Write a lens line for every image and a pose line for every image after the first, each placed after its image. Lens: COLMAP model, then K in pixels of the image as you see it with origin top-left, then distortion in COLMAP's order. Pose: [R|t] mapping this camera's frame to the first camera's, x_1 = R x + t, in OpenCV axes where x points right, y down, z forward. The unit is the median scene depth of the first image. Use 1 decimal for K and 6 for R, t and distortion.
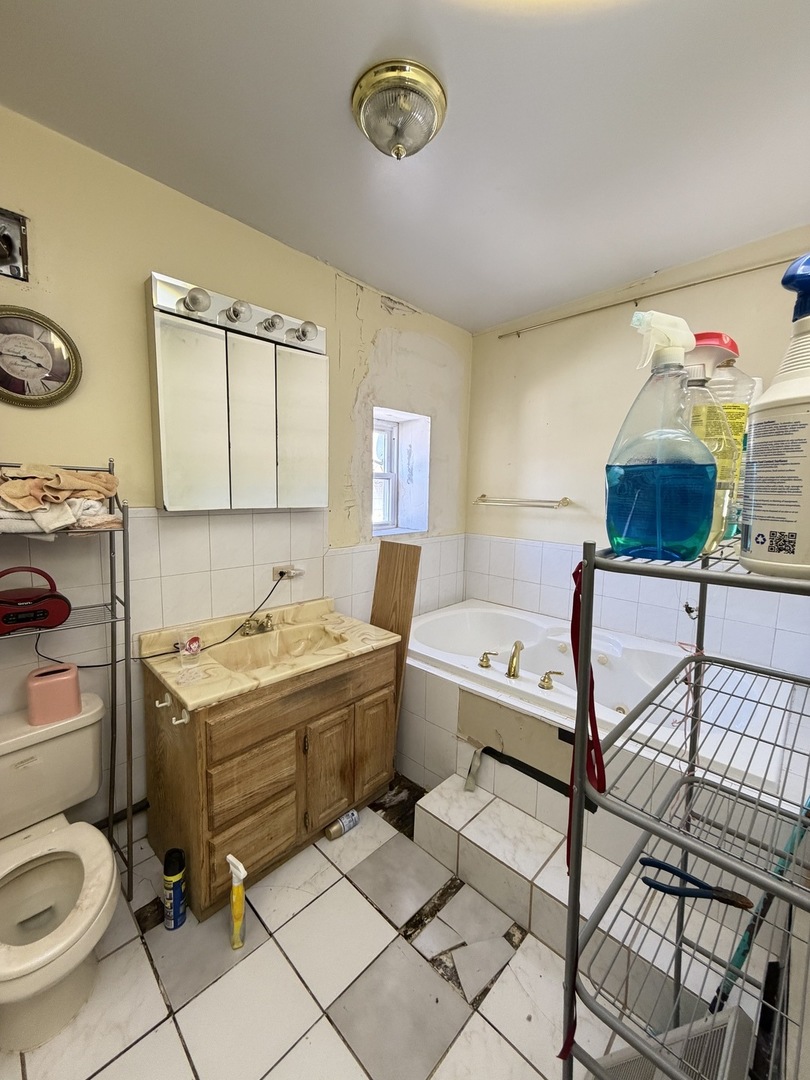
lens RADIAL K [[434.6, 0, 405.8], [0, 434.6, 538.0], [0, 0, 1]] dist [0.003397, -0.000853]
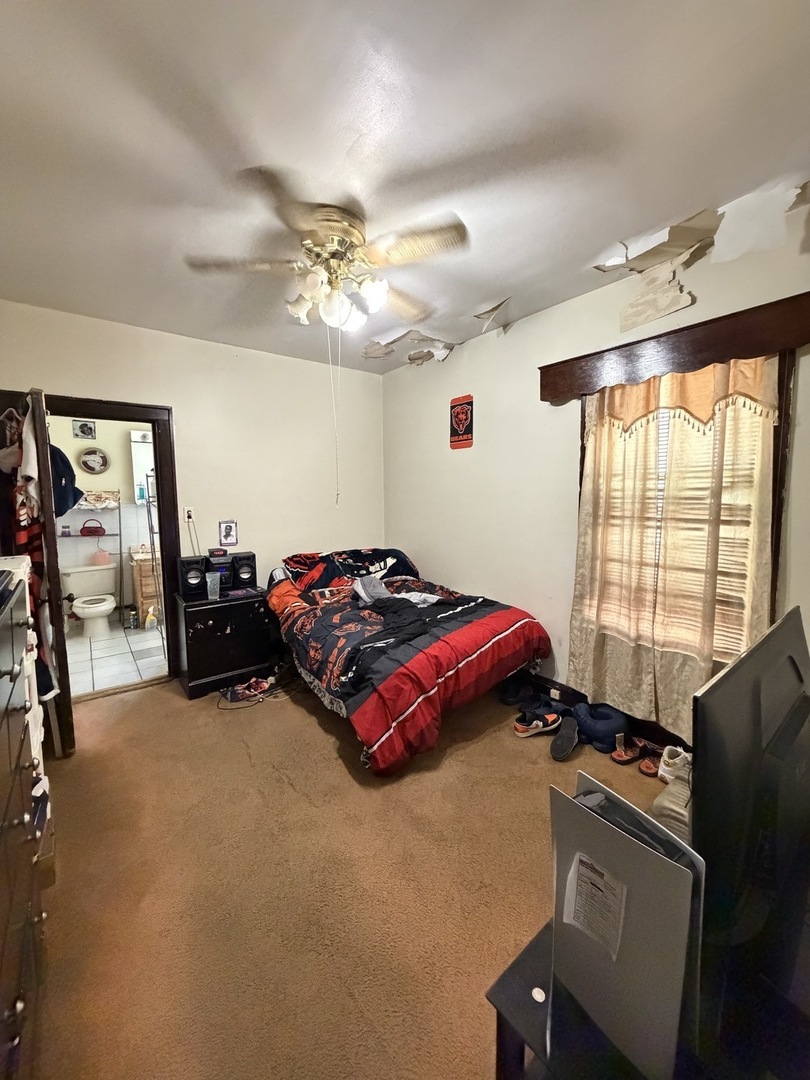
lens RADIAL K [[434.6, 0, 404.0], [0, 434.6, 537.6], [0, 0, 1]] dist [0.003397, -0.000853]
pose [[0.987933, 0.006877, -0.154728, 2.105074], [-0.007468, 0.999967, -0.003238, 0.201948], [0.154700, 0.004354, 0.987952, -2.051237]]
